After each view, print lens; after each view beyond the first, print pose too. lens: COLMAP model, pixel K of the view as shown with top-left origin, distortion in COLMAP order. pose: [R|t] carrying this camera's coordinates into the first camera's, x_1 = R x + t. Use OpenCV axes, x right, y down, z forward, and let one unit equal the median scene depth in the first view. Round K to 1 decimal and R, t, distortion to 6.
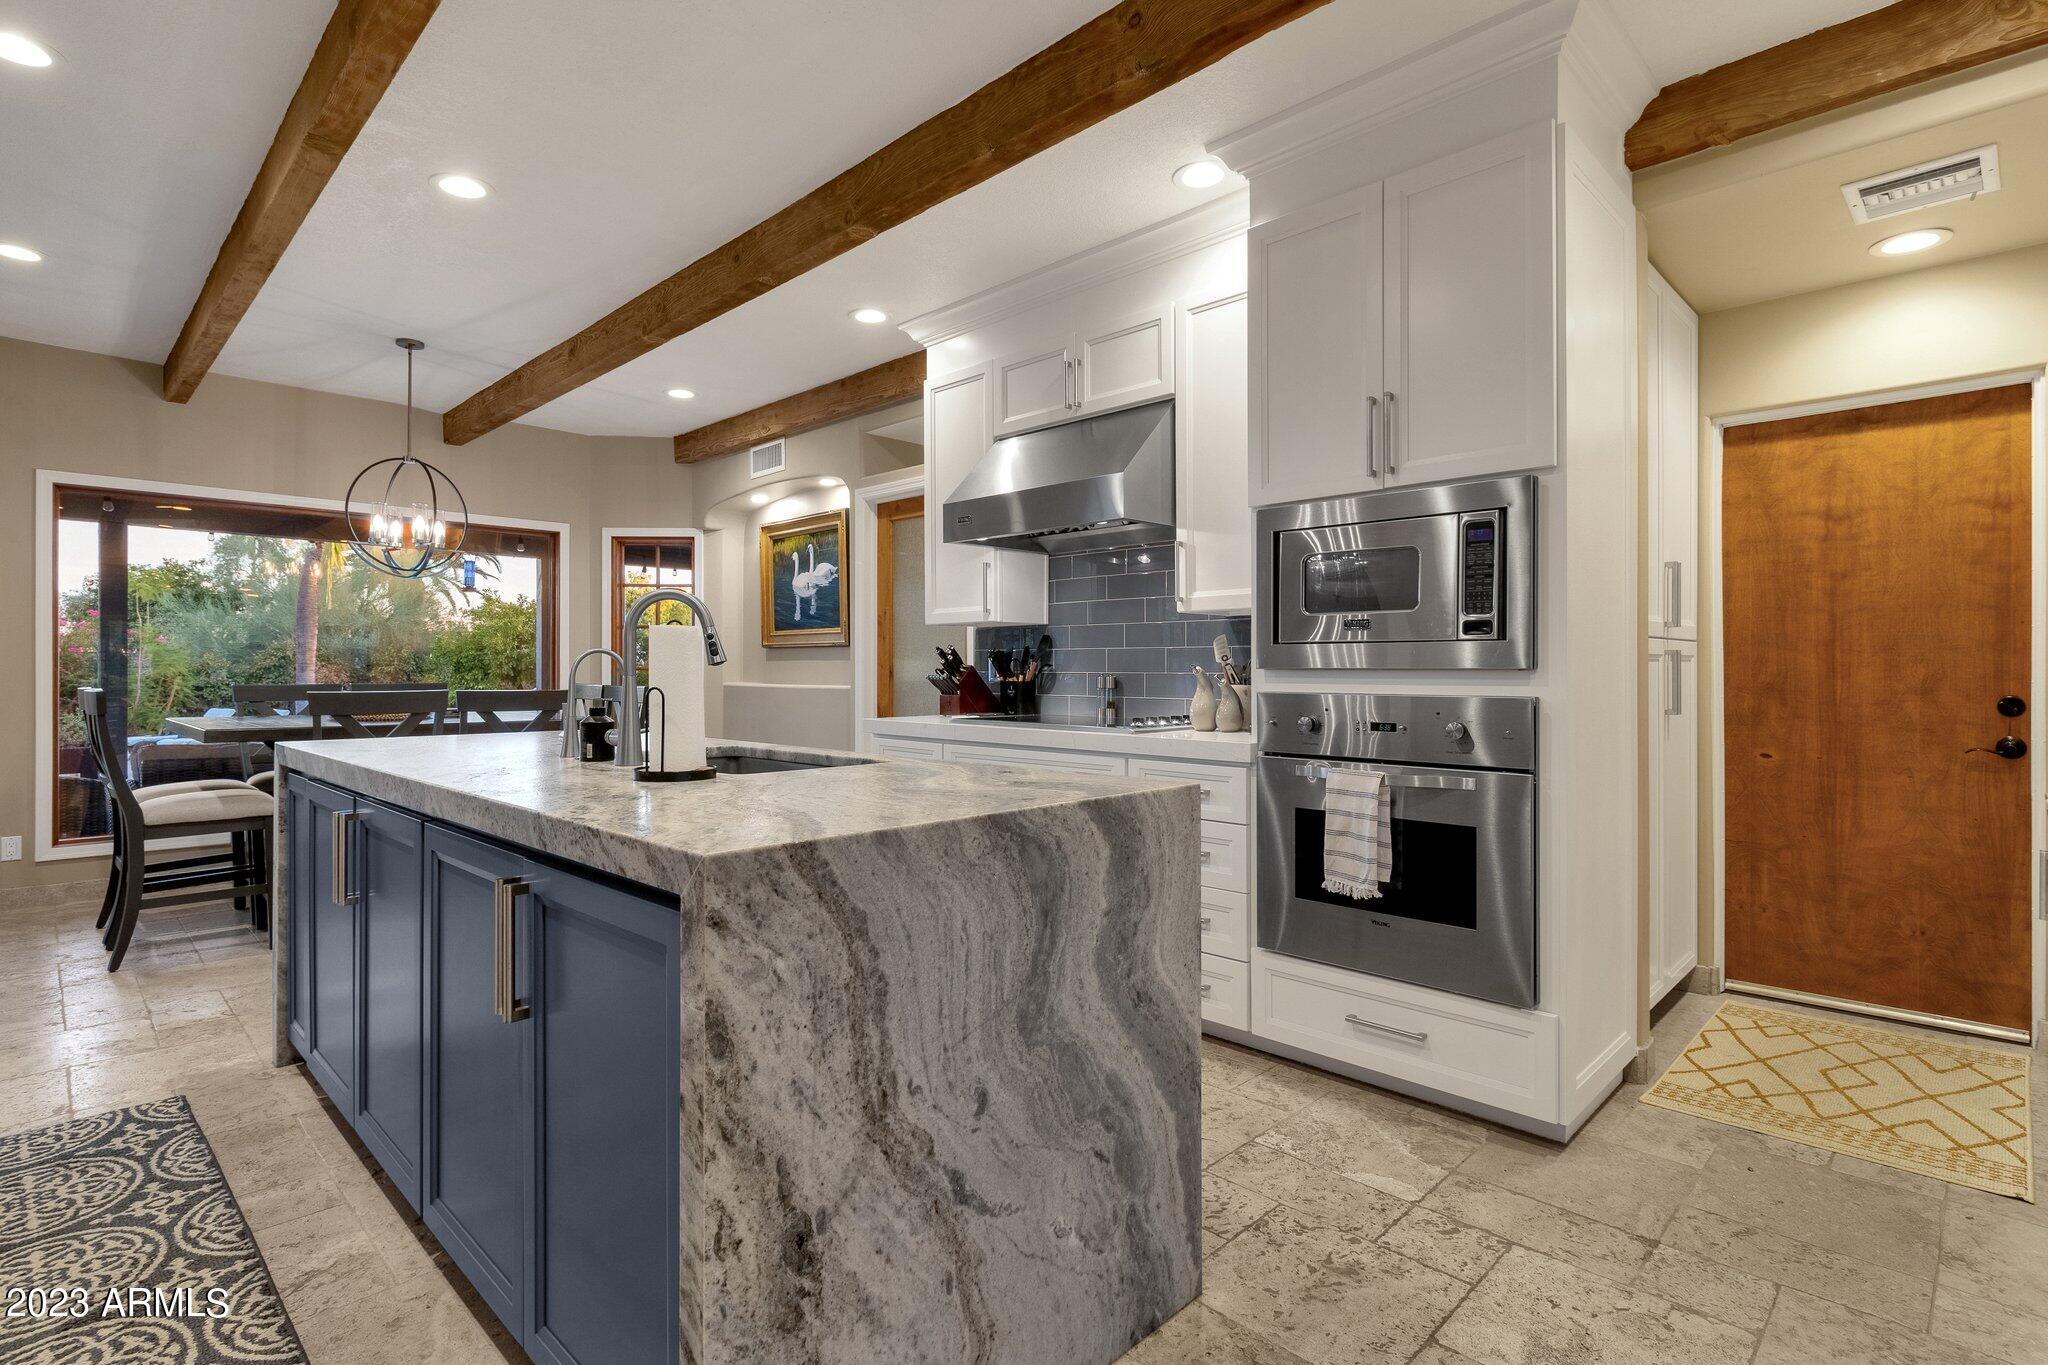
lens RADIAL K [[994.1, 0, 1018.4], [0, 994.1, 669.6], [0, 0, 1]] dist [-0.002356, -0.000310]
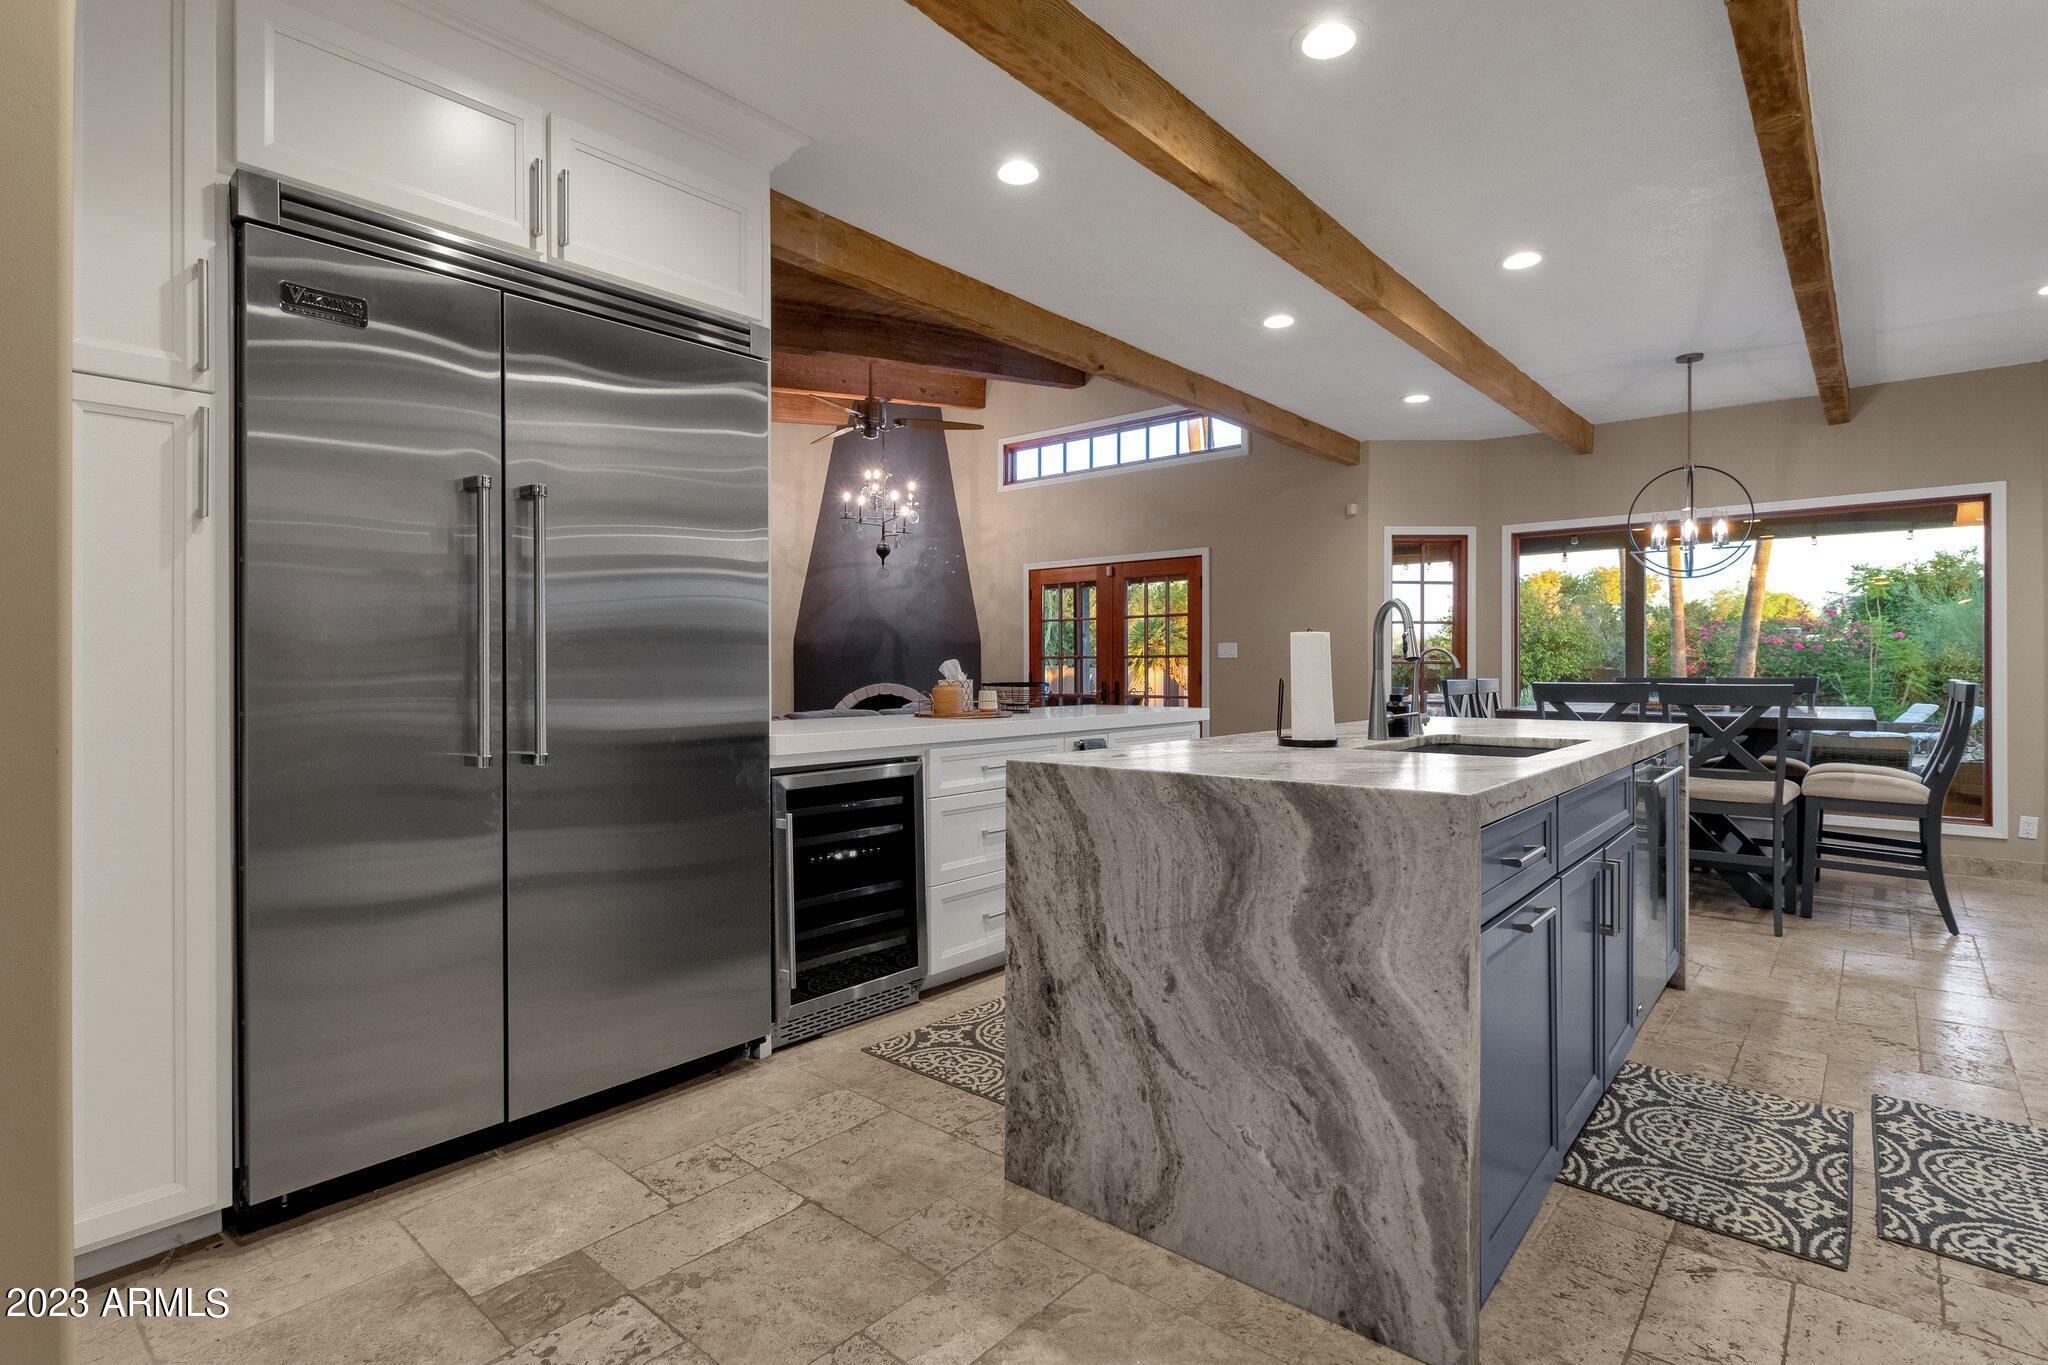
lens RADIAL K [[994.1, 0, 1018.4], [0, 994.1, 669.6], [0, 0, 1]] dist [-0.002356, -0.000310]
pose [[0.069966, 0.002781, -0.997546, 1.240944], [0.001442, 0.999995, 0.002889, 0.002442], [0.997548, -0.001641, 0.069961, 0.666607]]
